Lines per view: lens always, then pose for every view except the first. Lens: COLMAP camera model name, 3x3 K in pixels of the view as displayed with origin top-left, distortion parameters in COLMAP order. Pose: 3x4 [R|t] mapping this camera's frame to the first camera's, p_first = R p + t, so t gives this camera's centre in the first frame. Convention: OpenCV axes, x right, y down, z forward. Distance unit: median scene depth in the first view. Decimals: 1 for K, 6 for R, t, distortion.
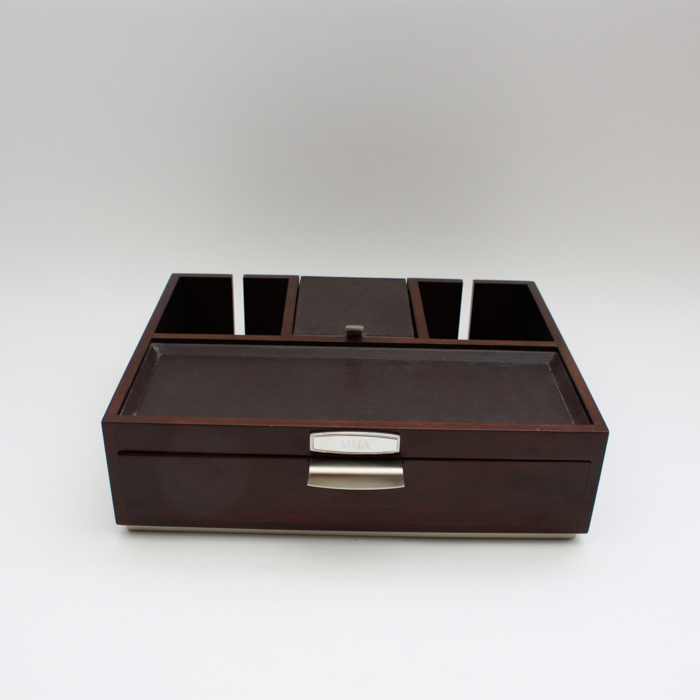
lens RADIAL K [[875.2, 0, 352.2], [0, 875.2, 350.8], [0, 0, 1]] dist [-0.072461, 0.000000]
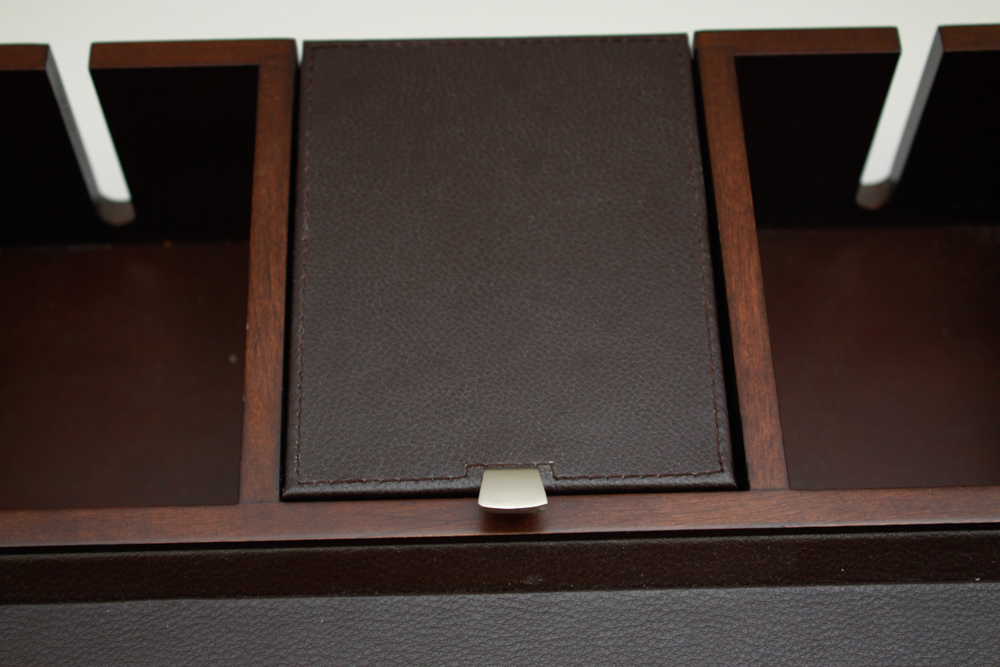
lens RADIAL K [[1738.0, 0, 503.6], [0, 1738.0, 338.9], [0, 0, 1]] dist [0.021883, 0.000000]
pose [[0.999361, -0.033773, -0.011709, 0.006928], [0.034762, 0.841914, 0.538490, -0.298066], [-0.008328, -0.538553, 0.842550, 0.498933]]
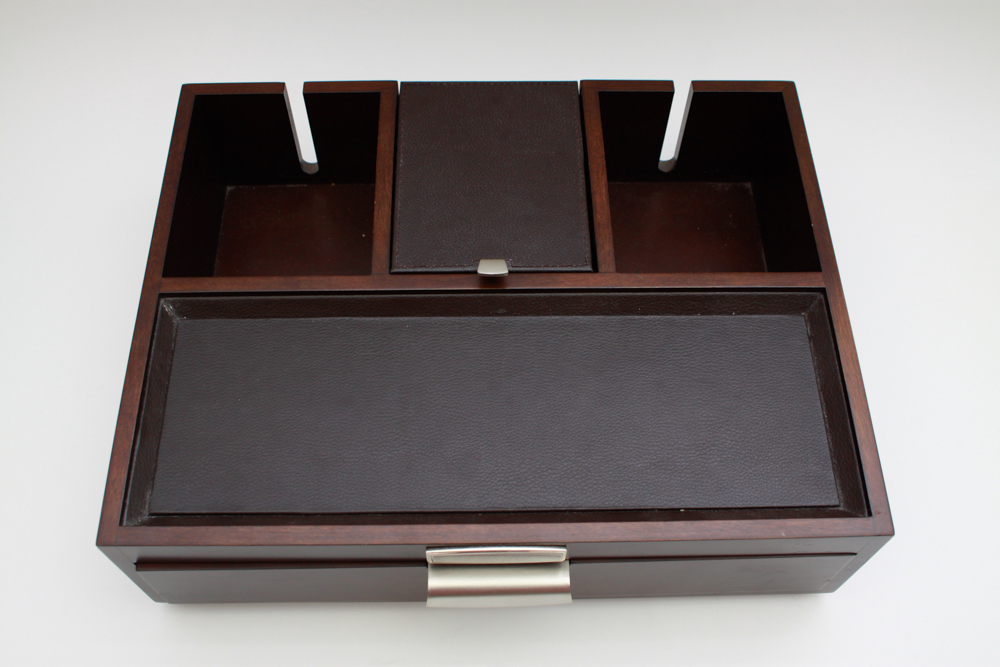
lens RADIAL K [[1025.4, 0, 501.8], [0, 1025.4, 337.9], [0, 0, 1]] dist [-0.101660, 0.000000]
pose [[0.999781, -0.019802, -0.006841, 0.011180], [0.020370, 0.842515, 0.538288, -0.310381], [-0.004896, -0.538309, 0.842733, 0.330225]]
